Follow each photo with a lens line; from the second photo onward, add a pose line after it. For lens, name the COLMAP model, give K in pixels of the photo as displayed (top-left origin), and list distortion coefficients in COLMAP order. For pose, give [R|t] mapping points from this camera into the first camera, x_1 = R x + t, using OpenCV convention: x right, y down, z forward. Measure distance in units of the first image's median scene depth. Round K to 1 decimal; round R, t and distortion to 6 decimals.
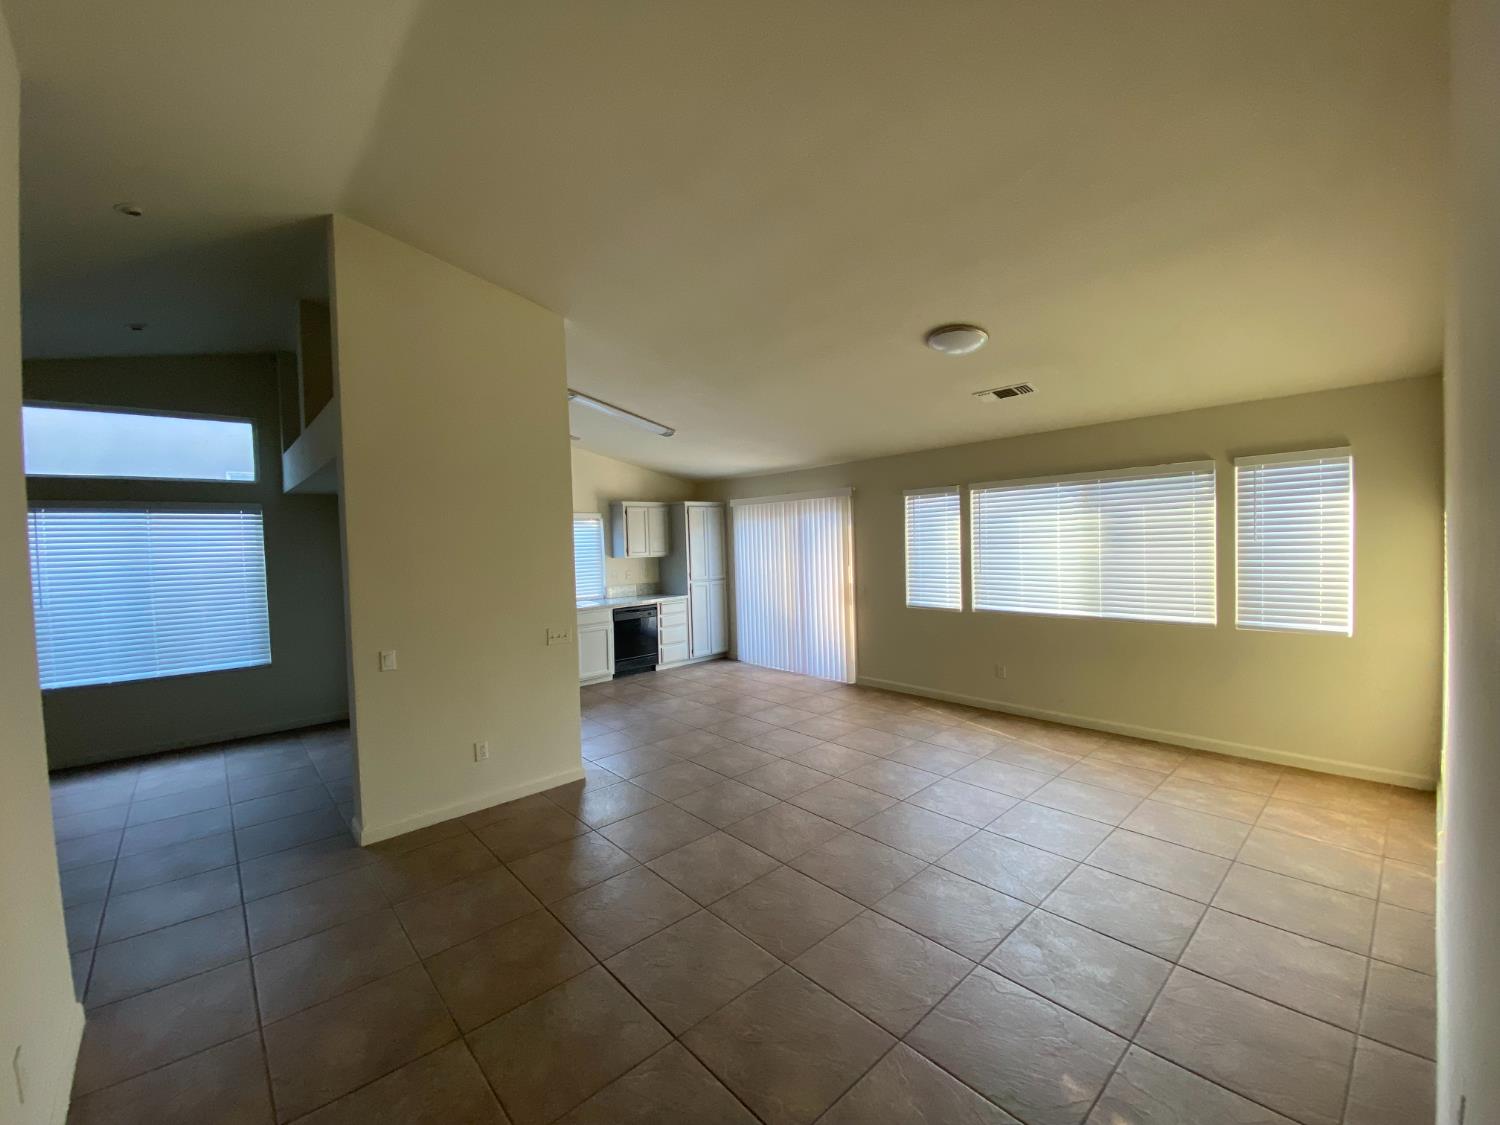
lens RADIAL K [[609.8, 0, 747.3], [0, 609.8, 560.2], [0, 0, 1]] dist [0.038126, -0.027794]
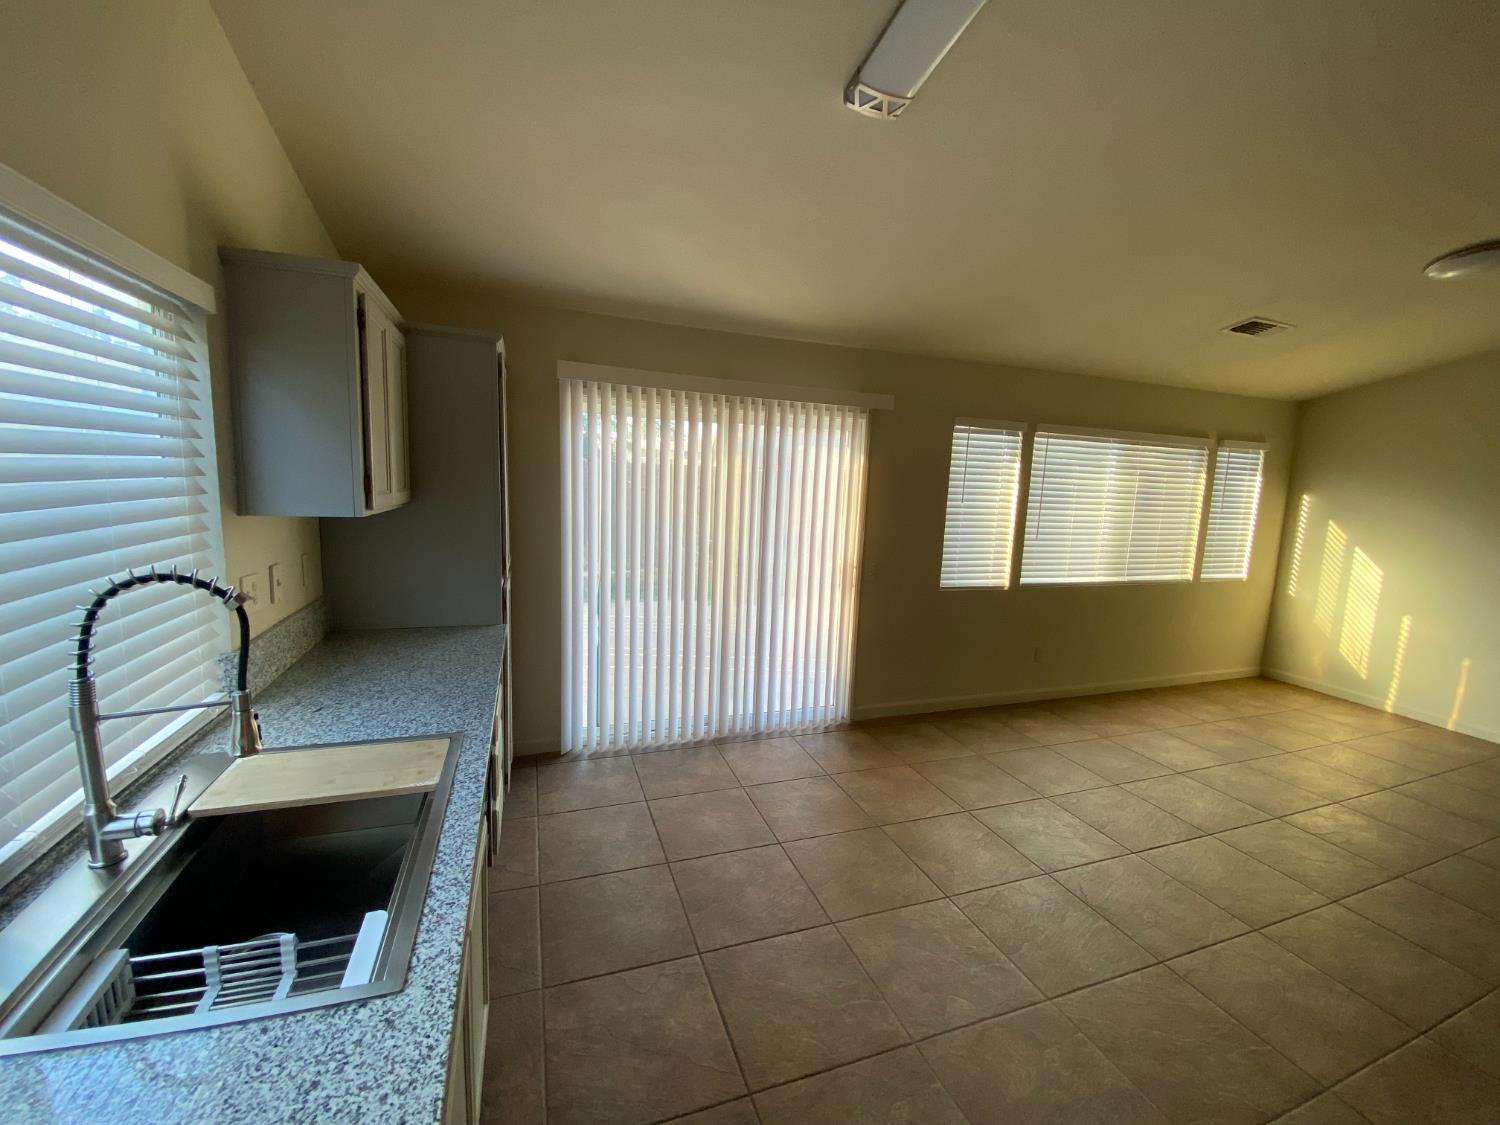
lens RADIAL K [[609.8, 0, 747.3], [0, 609.8, 560.2], [0, 0, 1]] dist [0.038126, -0.027794]
pose [[0.366024, -0.073404, 0.927706, -0.550101], [-0.023190, 0.995855, 0.087945, -0.014566], [-0.930316, -0.053703, 0.362805, 1.156391]]
